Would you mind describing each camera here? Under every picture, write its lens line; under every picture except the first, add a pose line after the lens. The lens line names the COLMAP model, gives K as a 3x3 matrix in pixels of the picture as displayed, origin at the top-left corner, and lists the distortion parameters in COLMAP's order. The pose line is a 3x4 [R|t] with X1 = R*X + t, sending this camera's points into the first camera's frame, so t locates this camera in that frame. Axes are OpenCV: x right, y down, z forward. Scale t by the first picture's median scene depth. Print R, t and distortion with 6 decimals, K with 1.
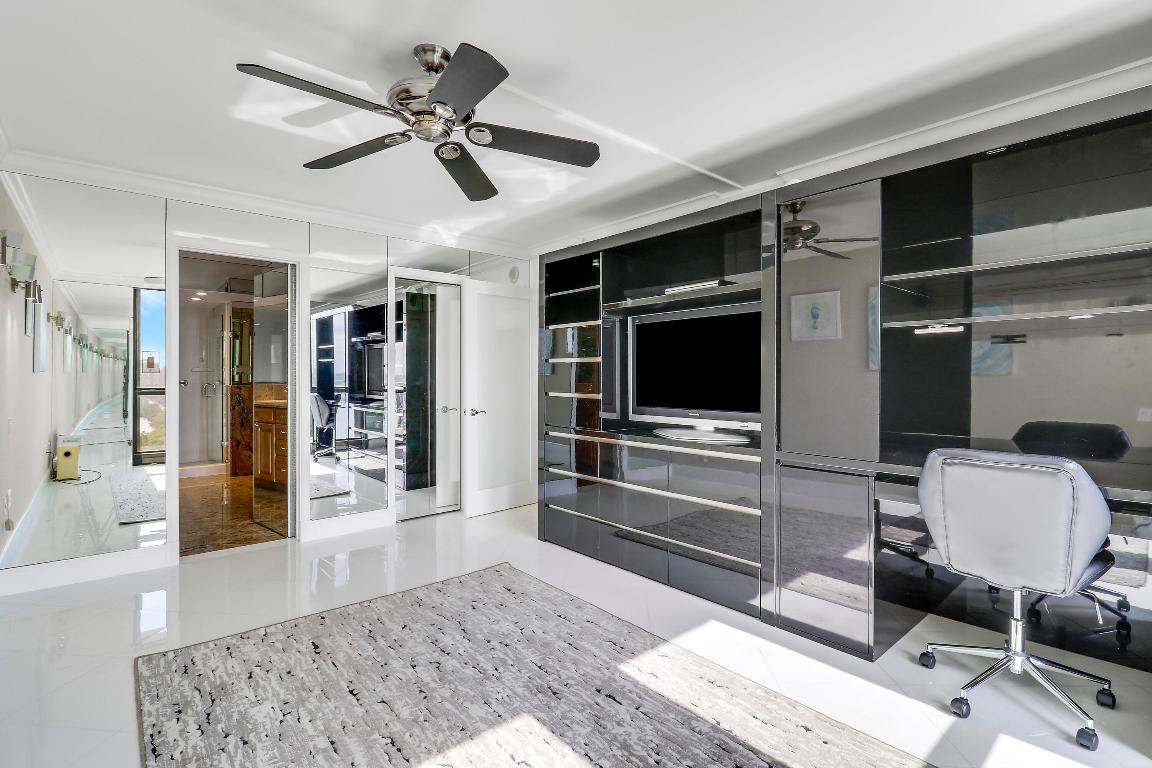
lens RADIAL K [[540.5, 0, 578.7], [0, 540.5, 373.1], [0, 0, 1]] dist [0.002976, -0.016621]
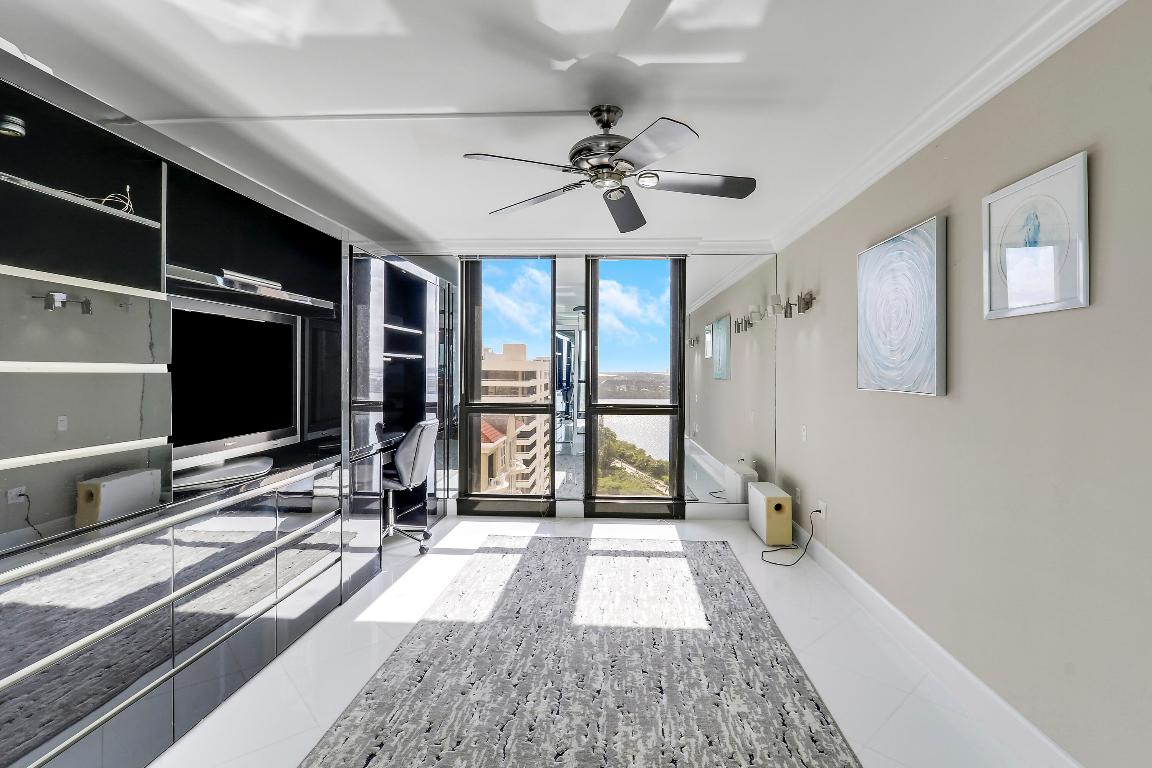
lens RADIAL K [[540.5, 0, 578.7], [0, 540.5, 373.1], [0, 0, 1]] dist [0.002976, -0.016621]
pose [[-0.703698, -0.008724, 0.710445, -1.061013], [-0.013608, 0.999907, -0.001200, -0.043573], [-0.710369, -0.010512, -0.703751, 1.874067]]
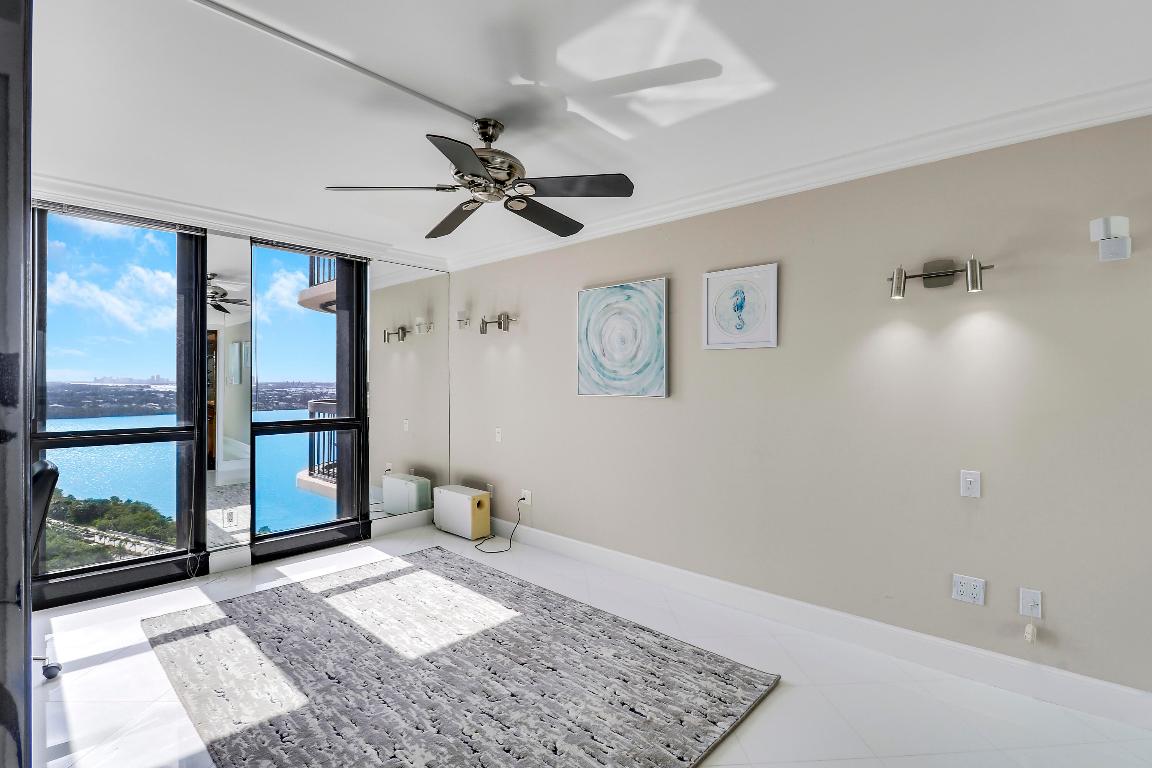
lens RADIAL K [[544.9, 0, 581.2], [0, 544.9, 378.2], [0, 0, 1]] dist [0.000973, -0.017295]
pose [[-0.993716, -0.004155, -0.111858, -0.342670], [-0.002247, 0.999850, -0.017177, -0.038641], [0.111912, -0.016817, -0.993576, 2.210967]]
